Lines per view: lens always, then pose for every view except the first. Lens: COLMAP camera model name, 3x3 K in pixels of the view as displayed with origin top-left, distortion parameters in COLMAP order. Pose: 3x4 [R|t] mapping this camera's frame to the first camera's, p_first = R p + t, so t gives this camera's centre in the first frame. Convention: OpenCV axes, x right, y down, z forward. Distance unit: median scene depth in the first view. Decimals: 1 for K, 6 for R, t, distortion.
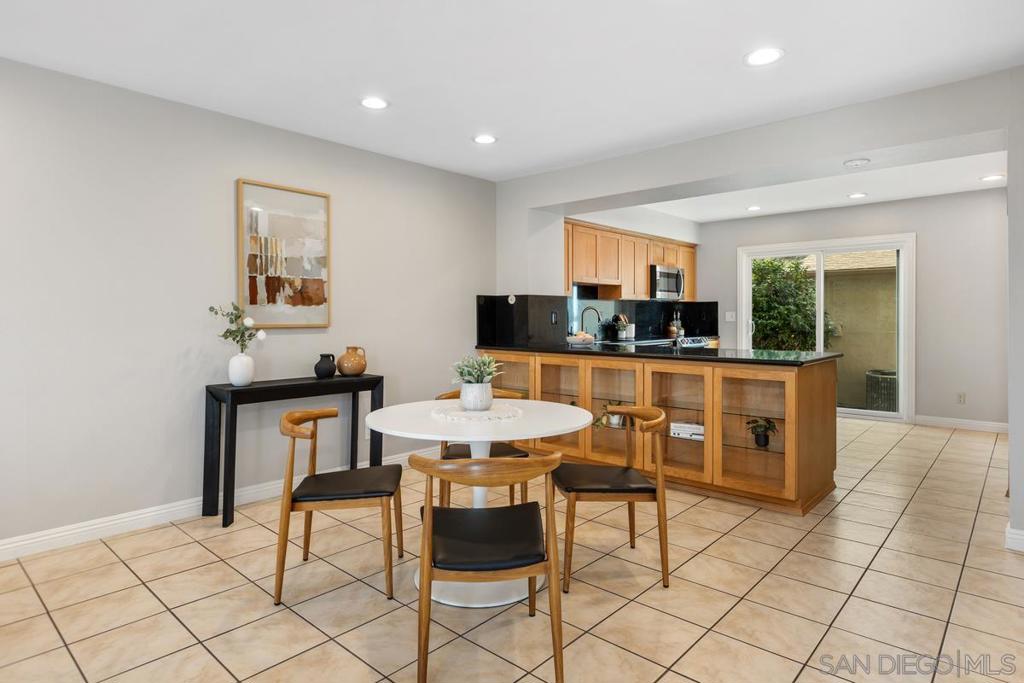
lens RADIAL K [[570.1, 0, 514.0], [0, 570.1, 307.5], [0, 0, 1]] dist [0.000827, 0.001385]
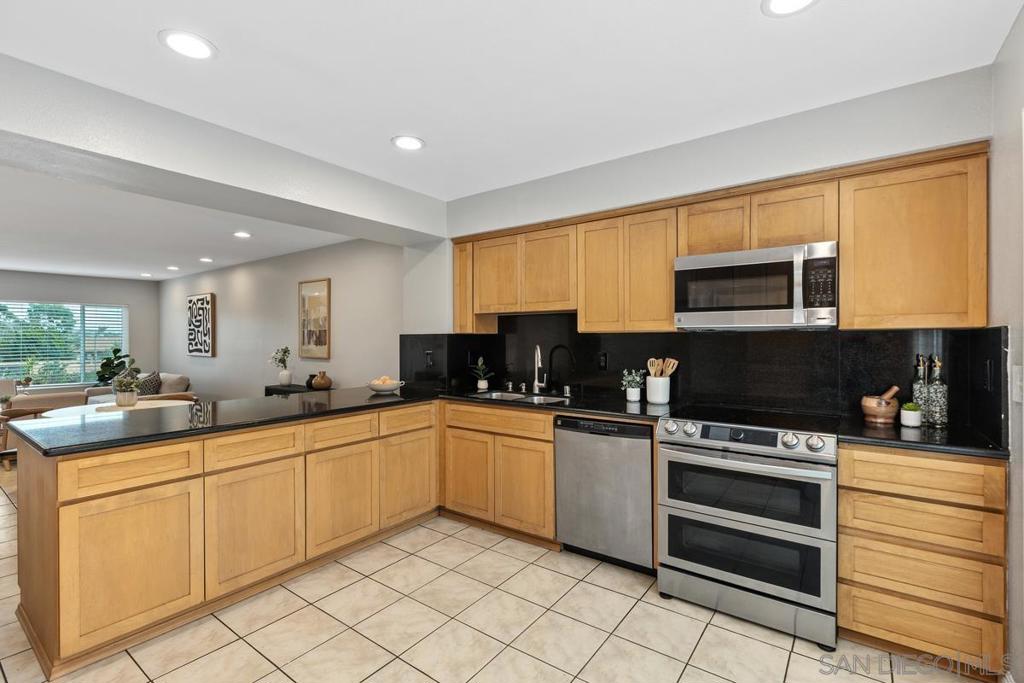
lens RADIAL K [[462.2, 0, 512.0], [0, 462.2, 341.5], [0, 0, 1]] dist [-0.000101, 0.000031]
pose [[0.096205, 0.003110, -0.995357, 1.066480], [0.013120, 0.999904, 0.004392, -0.014054], [0.995275, -0.013482, 0.096155, 1.417967]]
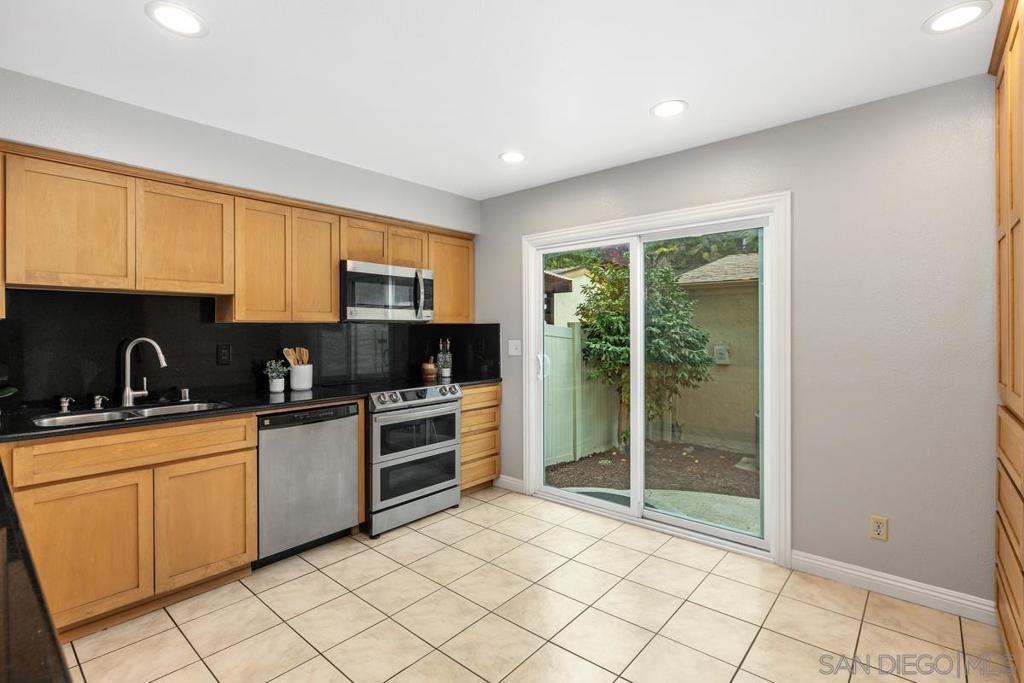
lens RADIAL K [[479.1, 0, 514.6], [0, 479.1, 330.4], [0, 0, 1]] dist [-0.000636, -0.000707]
pose [[0.999817, -0.005000, 0.018456, 0.698184], [0.004771, 0.999911, 0.012447, -0.017966], [-0.018517, -0.012356, 0.999752, 0.900969]]
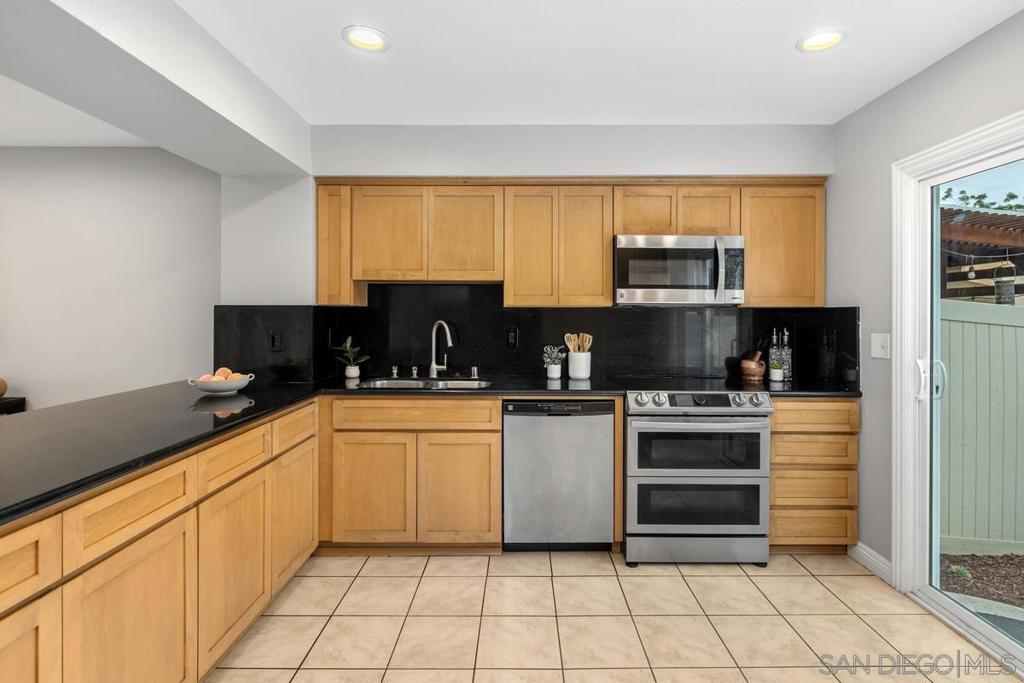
lens RADIAL K [[505.8, 0, 521.5], [0, 505.8, 314.7], [0, 0, 1]] dist [-0.000164, -0.000411]
pose [[0.668608, 0.001197, -0.743614, 0.890358], [0.005741, 0.999961, 0.006772, -0.016647], [0.743593, -0.008797, 0.668574, 1.111852]]
